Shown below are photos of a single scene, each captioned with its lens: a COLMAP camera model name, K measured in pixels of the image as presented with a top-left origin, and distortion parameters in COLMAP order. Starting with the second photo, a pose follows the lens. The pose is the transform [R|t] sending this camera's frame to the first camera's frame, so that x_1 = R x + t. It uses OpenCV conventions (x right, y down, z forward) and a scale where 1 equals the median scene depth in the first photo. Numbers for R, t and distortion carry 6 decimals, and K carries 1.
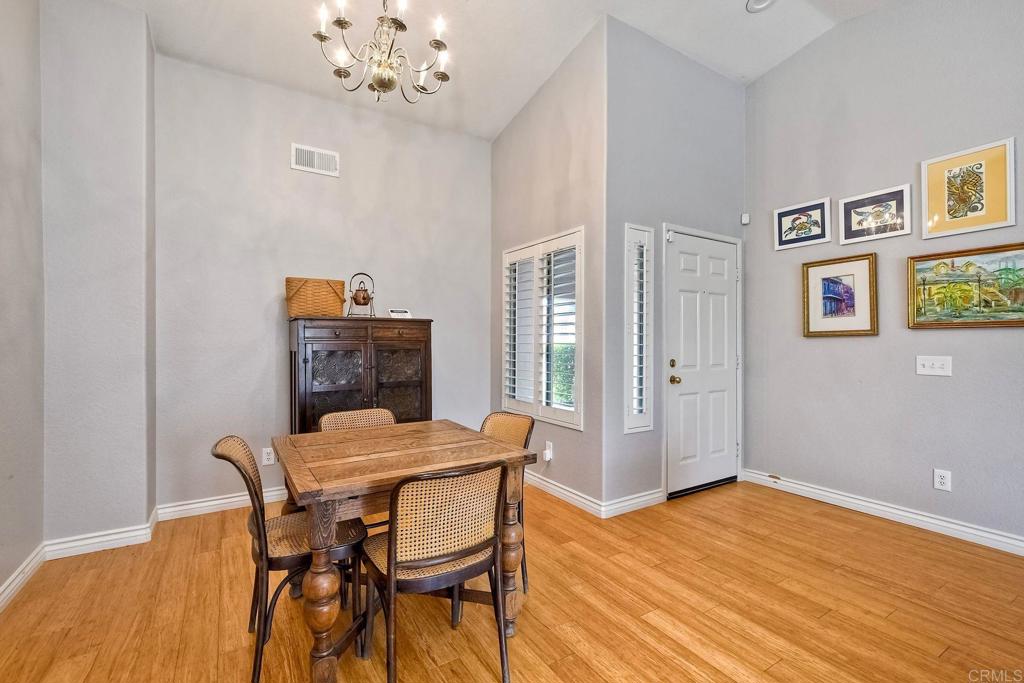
lens RADIAL K [[453.4, 0, 512.9], [0, 453.4, 339.0], [0, 0, 1]] dist [-0.000222, -0.000642]
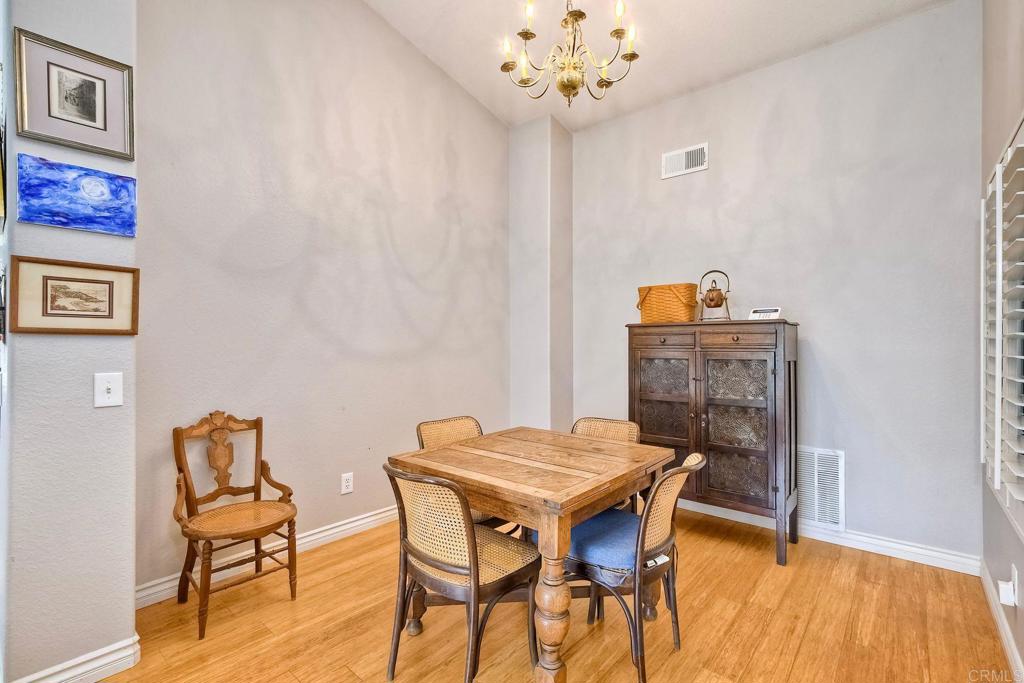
lens RADIAL K [[453.4, 0, 512.1], [0, 453.4, 346.5], [0, 0, 1]] dist [-0.000222, -0.000642]
pose [[0.288977, -0.007392, -0.957308, 0.387959], [0.002791, 0.999972, -0.006879, 0.004677], [0.957332, -0.000684, 0.288989, 0.385315]]
